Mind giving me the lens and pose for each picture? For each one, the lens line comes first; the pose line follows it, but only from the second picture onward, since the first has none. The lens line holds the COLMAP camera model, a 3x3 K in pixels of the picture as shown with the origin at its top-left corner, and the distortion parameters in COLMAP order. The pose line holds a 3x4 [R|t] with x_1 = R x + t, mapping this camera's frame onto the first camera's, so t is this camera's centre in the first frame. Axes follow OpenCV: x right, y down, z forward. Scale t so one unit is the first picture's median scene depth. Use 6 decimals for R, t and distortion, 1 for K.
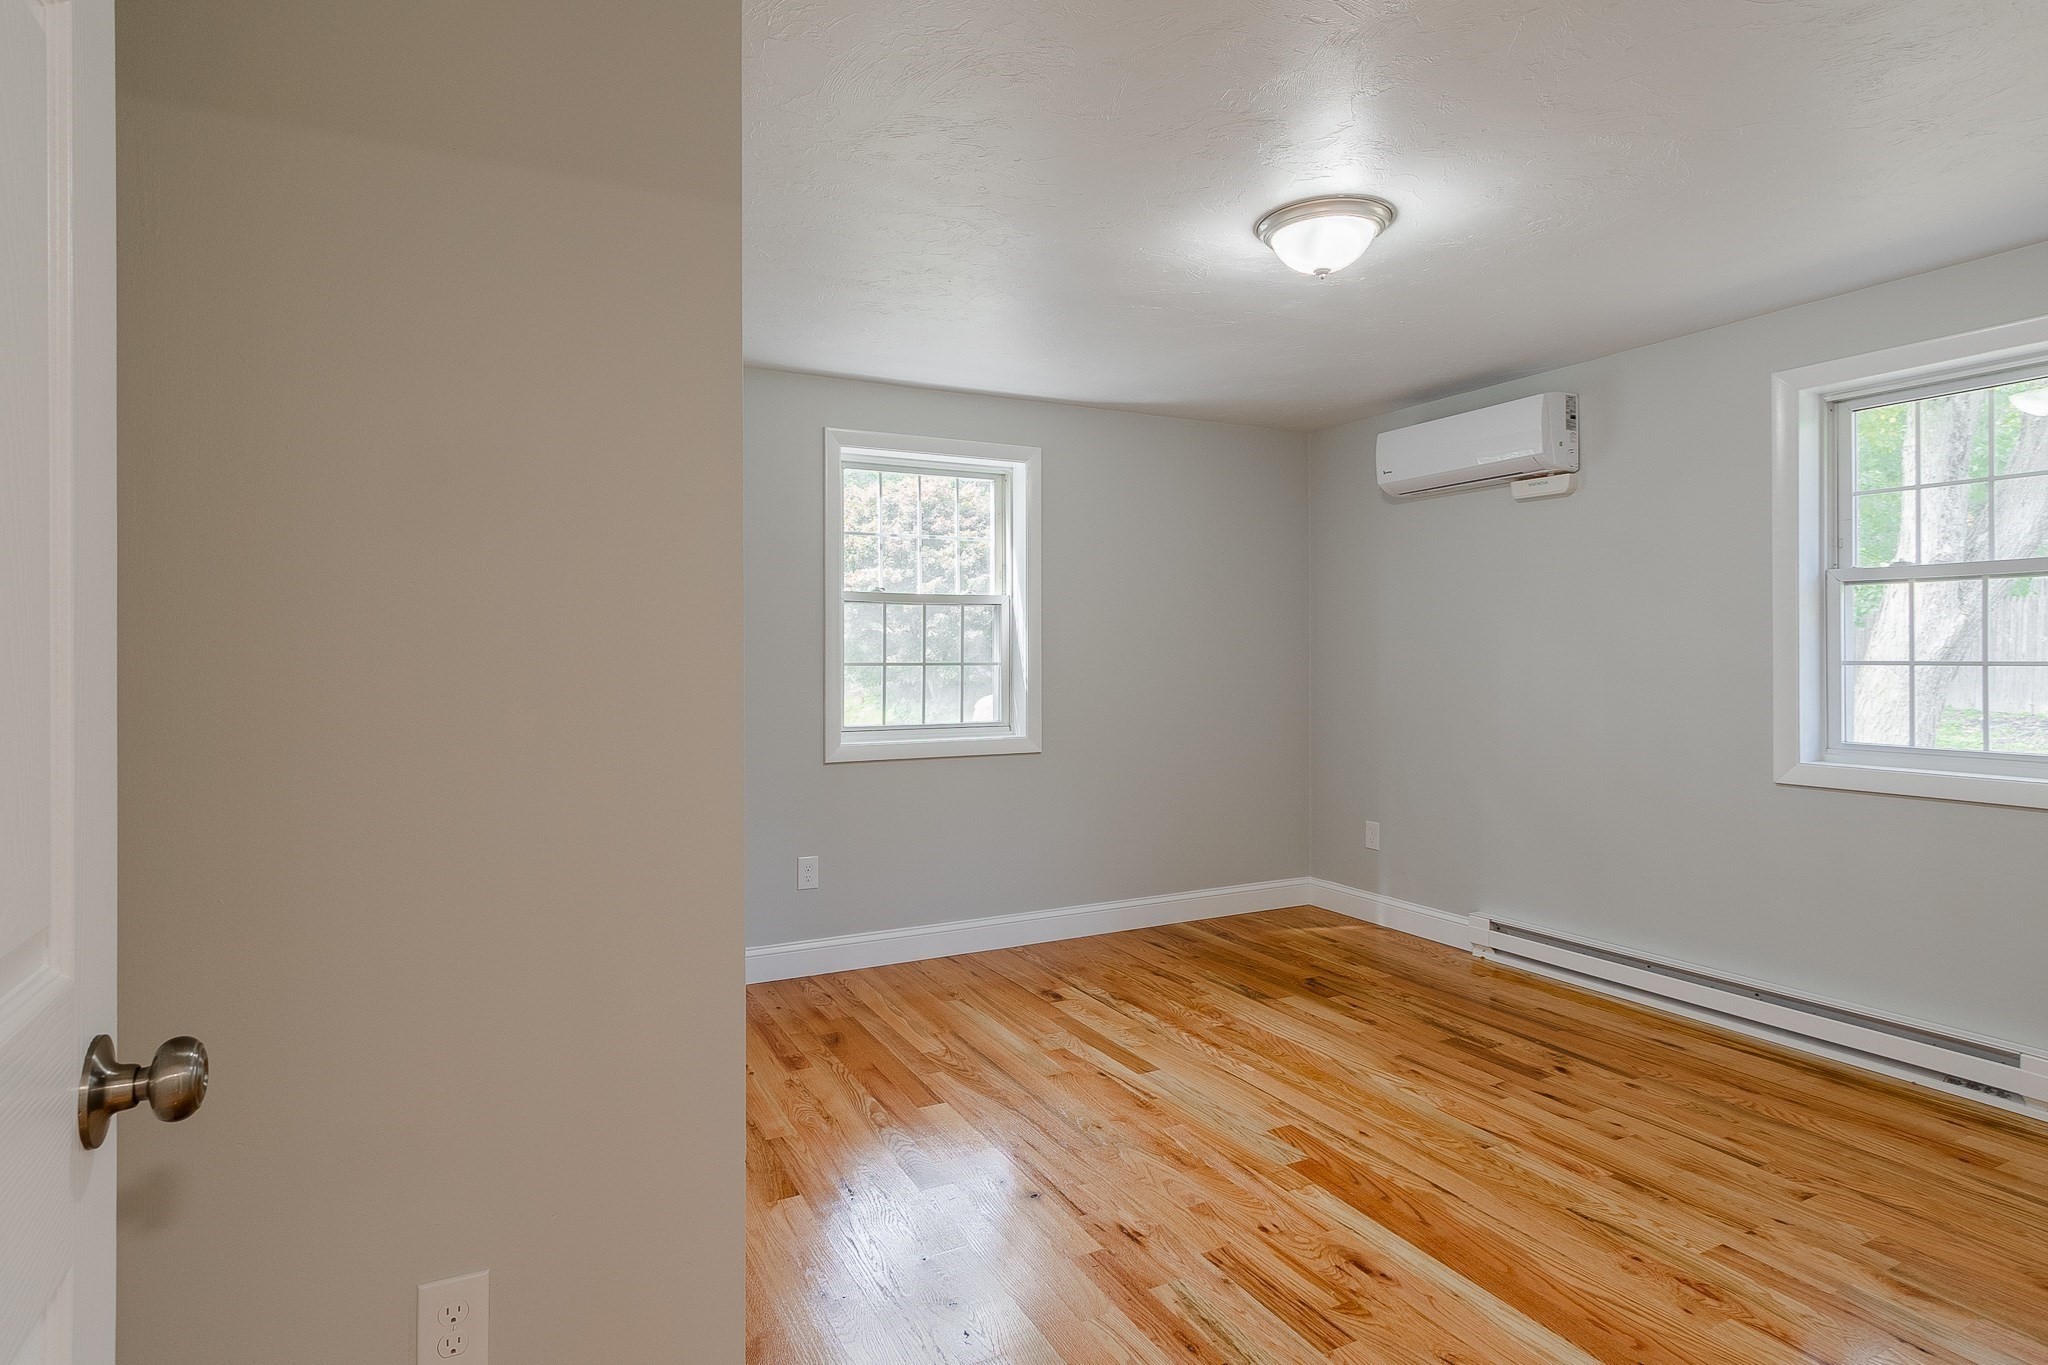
lens RADIAL K [[1073.1, 0, 1015.3], [0, 1073.1, 647.7], [0, 0, 1]] dist [0.006491, 0.000969]
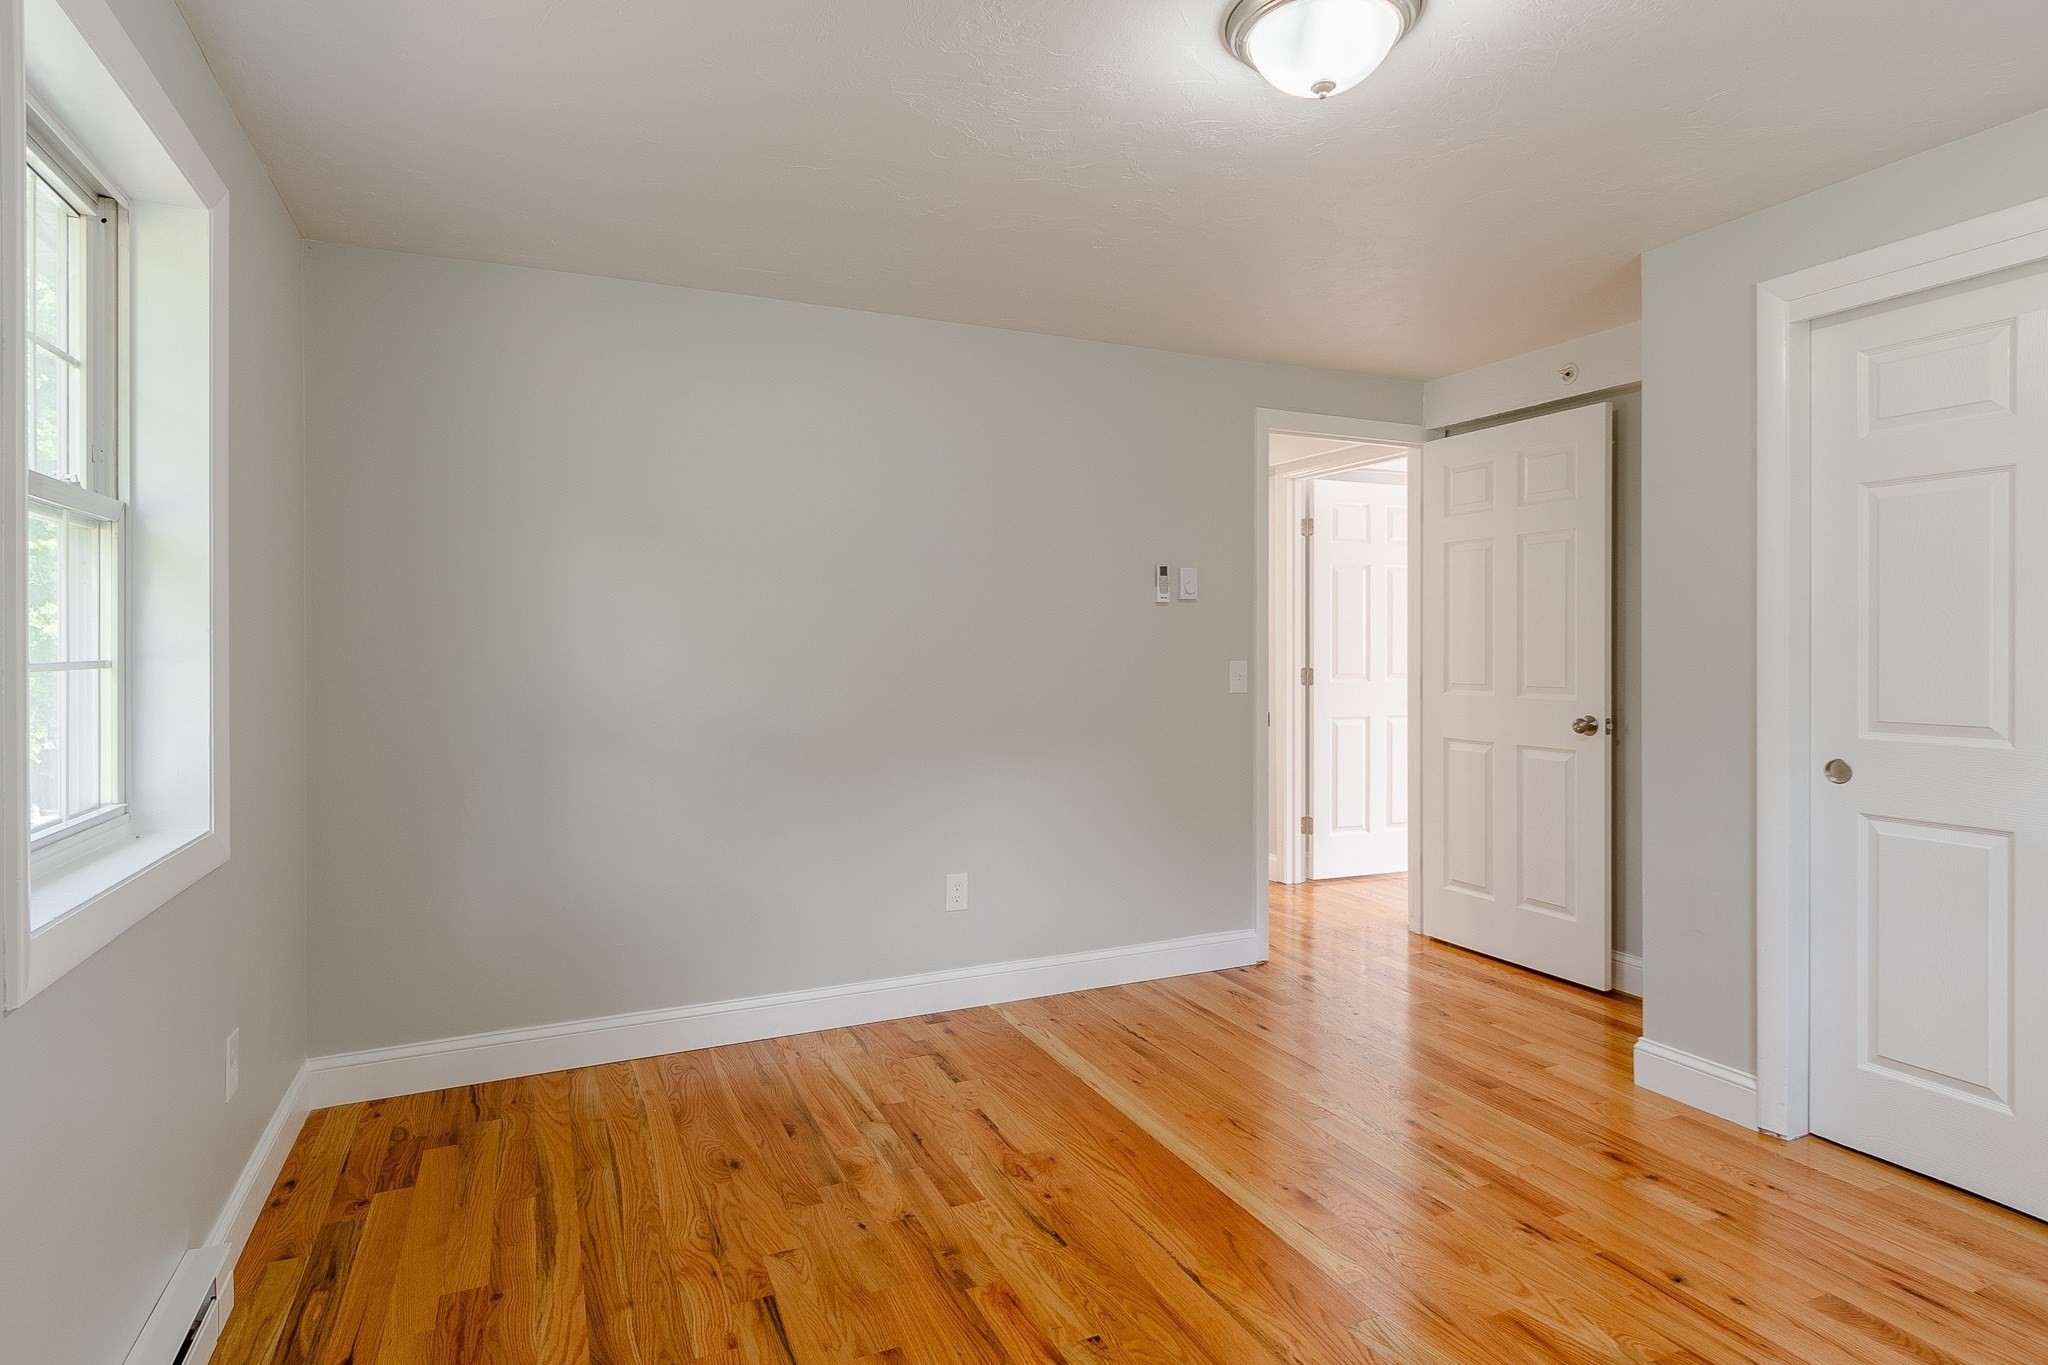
lens RADIAL K [[1073.1, 0, 1015.3], [0, 1073.1, 647.7], [0, 0, 1]] dist [0.006491, 0.000969]
pose [[-0.998804, 0.002678, 0.048822, 0.313498], [0.002306, 0.999968, -0.007684, 0.010014], [-0.048841, -0.007562, -0.998778, 1.183458]]
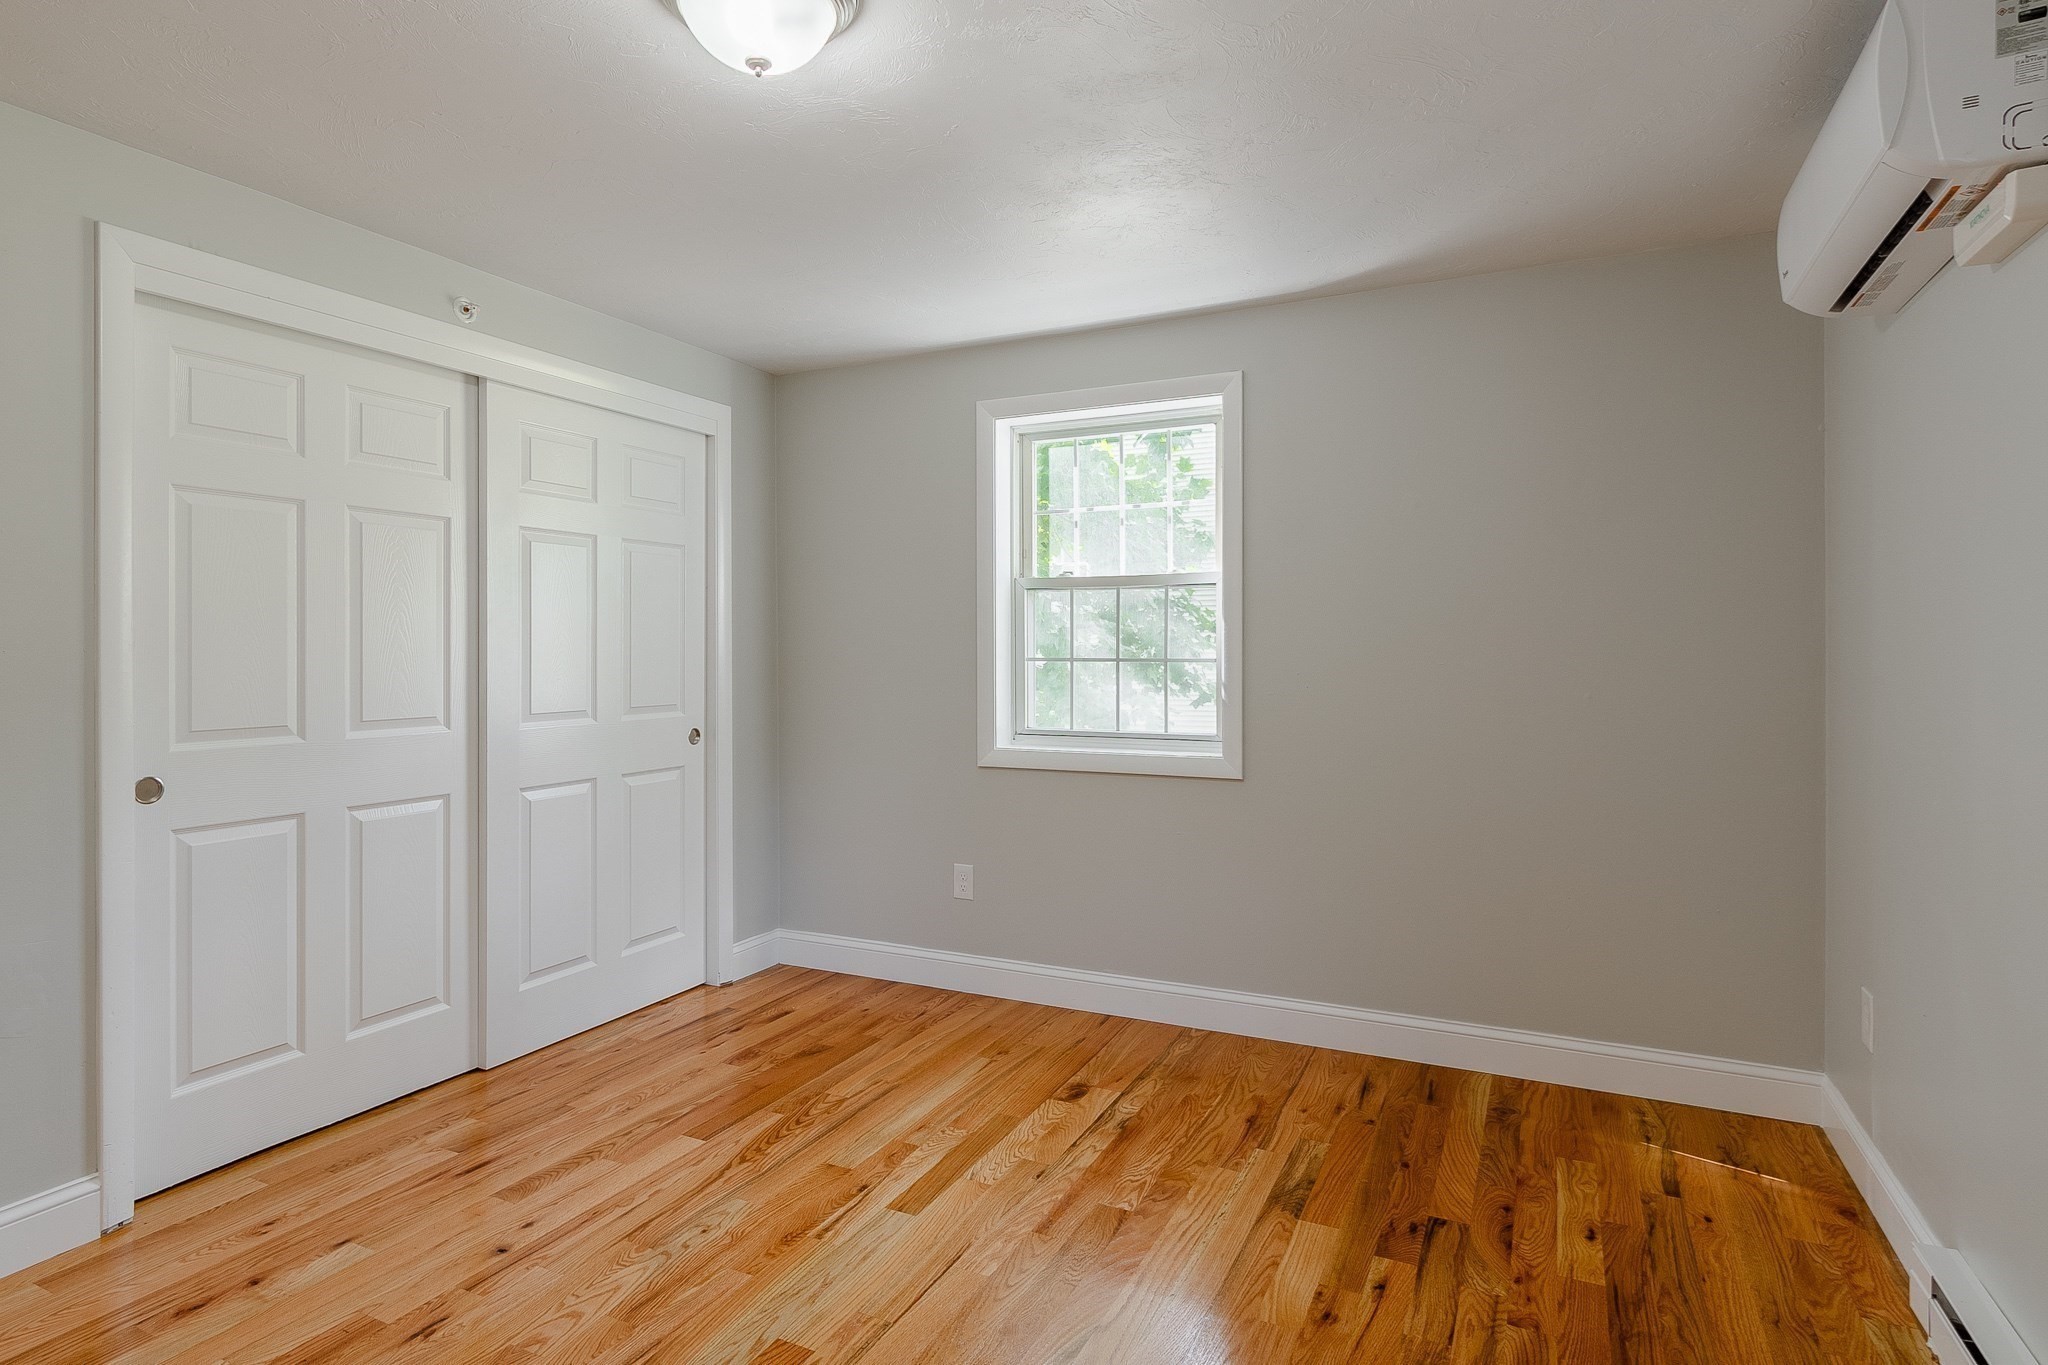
lens RADIAL K [[1073.1, 0, 1015.3], [0, 1073.1, 647.7], [0, 0, 1]] dist [0.006491, 0.000969]
pose [[0.589679, -0.007257, -0.807605, 0.632325], [0.009992, 0.999949, -0.001689, 0.007221], [0.807576, -0.007074, 0.589721, 0.515686]]
